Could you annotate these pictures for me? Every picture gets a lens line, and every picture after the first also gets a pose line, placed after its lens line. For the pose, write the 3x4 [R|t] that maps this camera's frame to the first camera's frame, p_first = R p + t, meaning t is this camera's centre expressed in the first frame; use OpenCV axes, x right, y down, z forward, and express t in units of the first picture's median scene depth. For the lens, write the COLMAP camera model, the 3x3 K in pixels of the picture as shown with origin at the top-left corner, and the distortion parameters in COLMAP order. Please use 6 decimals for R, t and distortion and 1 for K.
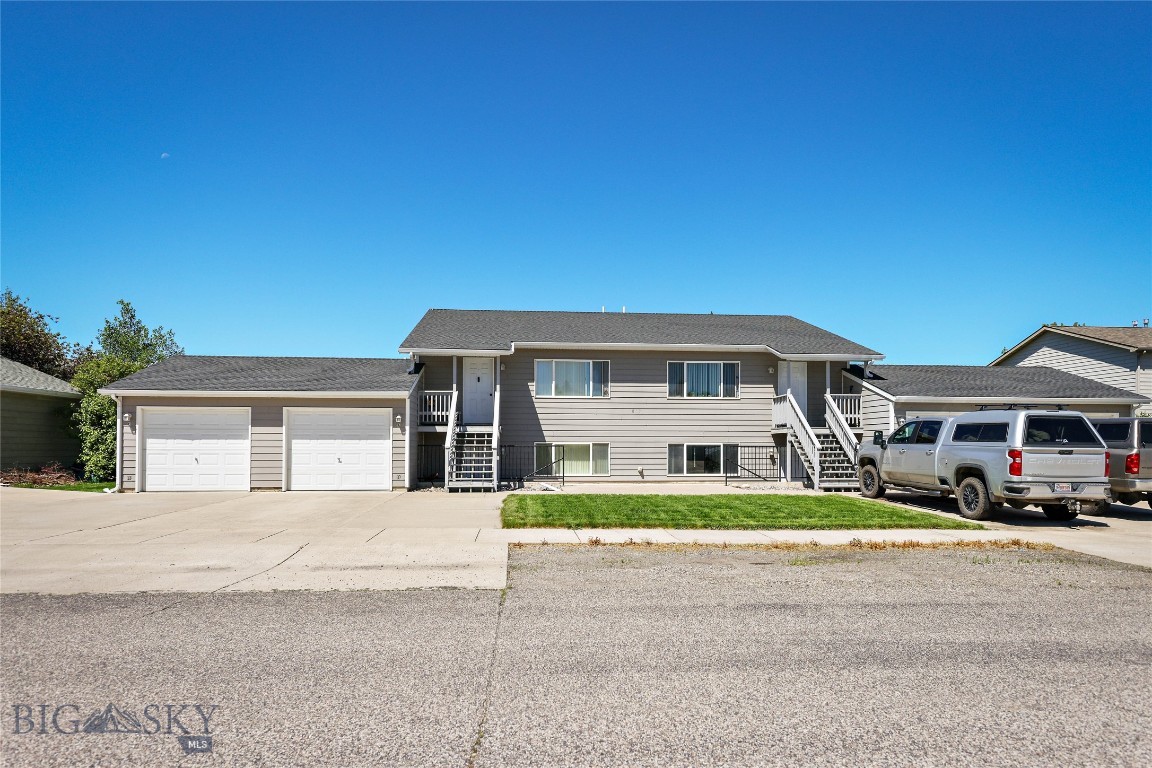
lens RADIAL K [[684.8, 0, 575.8], [0, 684.8, 443.8], [0, 0, 1]] dist [0.000302, -0.000054]
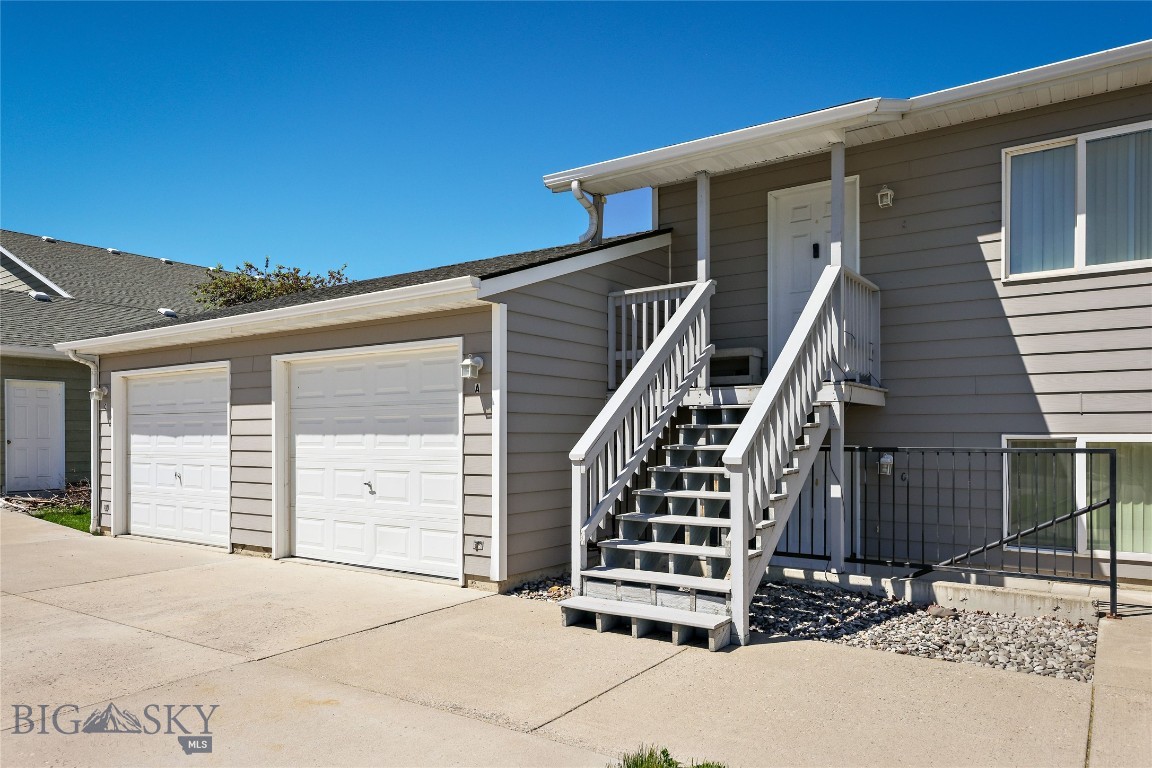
lens RADIAL K [[760.7, 0, 573.4], [0, 760.7, 446.5], [0, 0, 1]] dist [0.003753, 0.000650]
pose [[0.764645, 0.002830, -0.644446, 0.010172], [0.004018, 0.999950, 0.009159, -0.002373], [0.644440, -0.009593, 0.764595, 0.752657]]
